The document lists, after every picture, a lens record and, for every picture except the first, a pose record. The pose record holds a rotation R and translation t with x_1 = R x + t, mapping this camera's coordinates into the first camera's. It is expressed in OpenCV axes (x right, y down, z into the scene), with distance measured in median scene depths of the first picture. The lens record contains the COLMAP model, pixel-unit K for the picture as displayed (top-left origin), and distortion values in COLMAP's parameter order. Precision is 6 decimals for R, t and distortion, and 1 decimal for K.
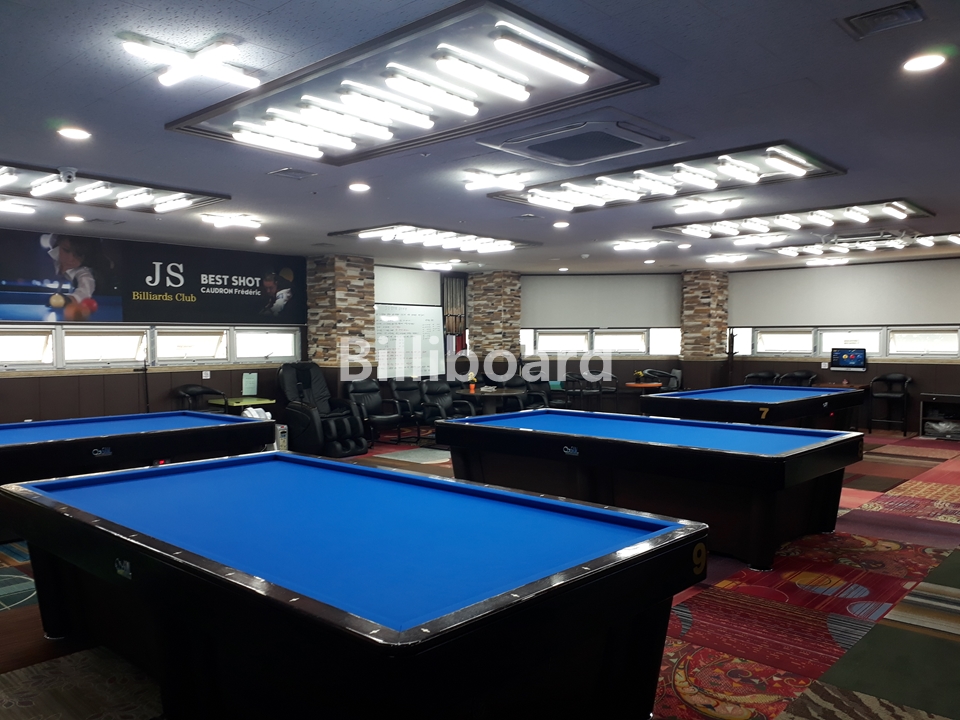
lens RADIAL K [[764.5, 0, 484.2], [0, 764.5, 366.3], [0, 0, 1]] dist [0.112617, -0.000013]
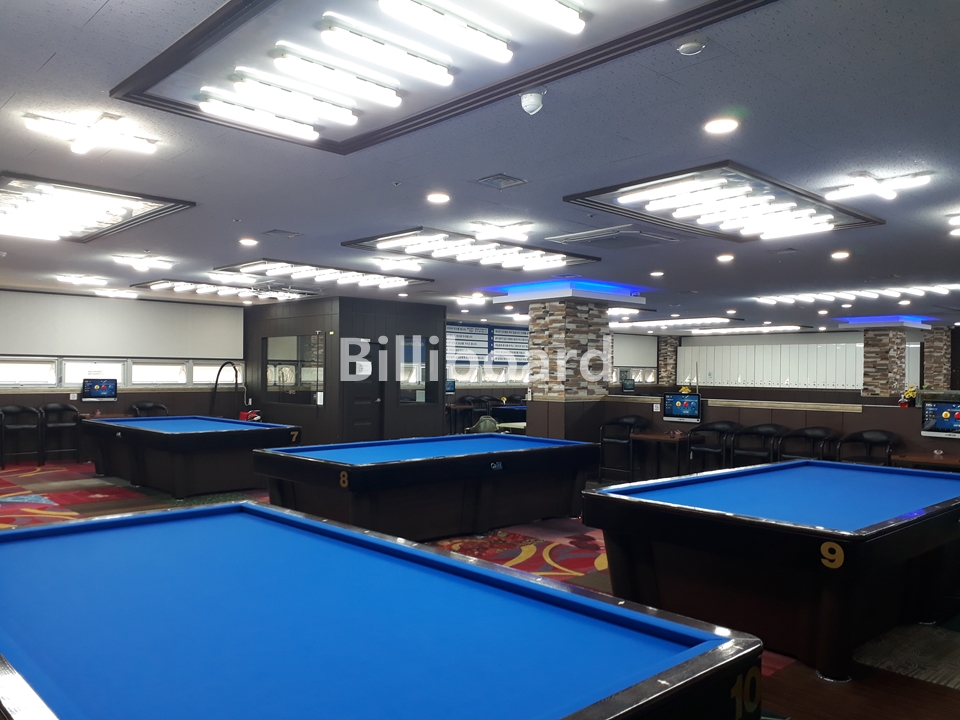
lens RADIAL K [[764.5, 0, 480.8], [0, 764.5, 363.2], [0, 0, 1]] dist [0.112617, -0.000013]
pose [[0.079625, 0.010276, 0.996772, -1.184889], [0.026833, 0.999562, -0.012449, -0.040717], [-0.996464, 0.027737, 0.079314, 0.997687]]
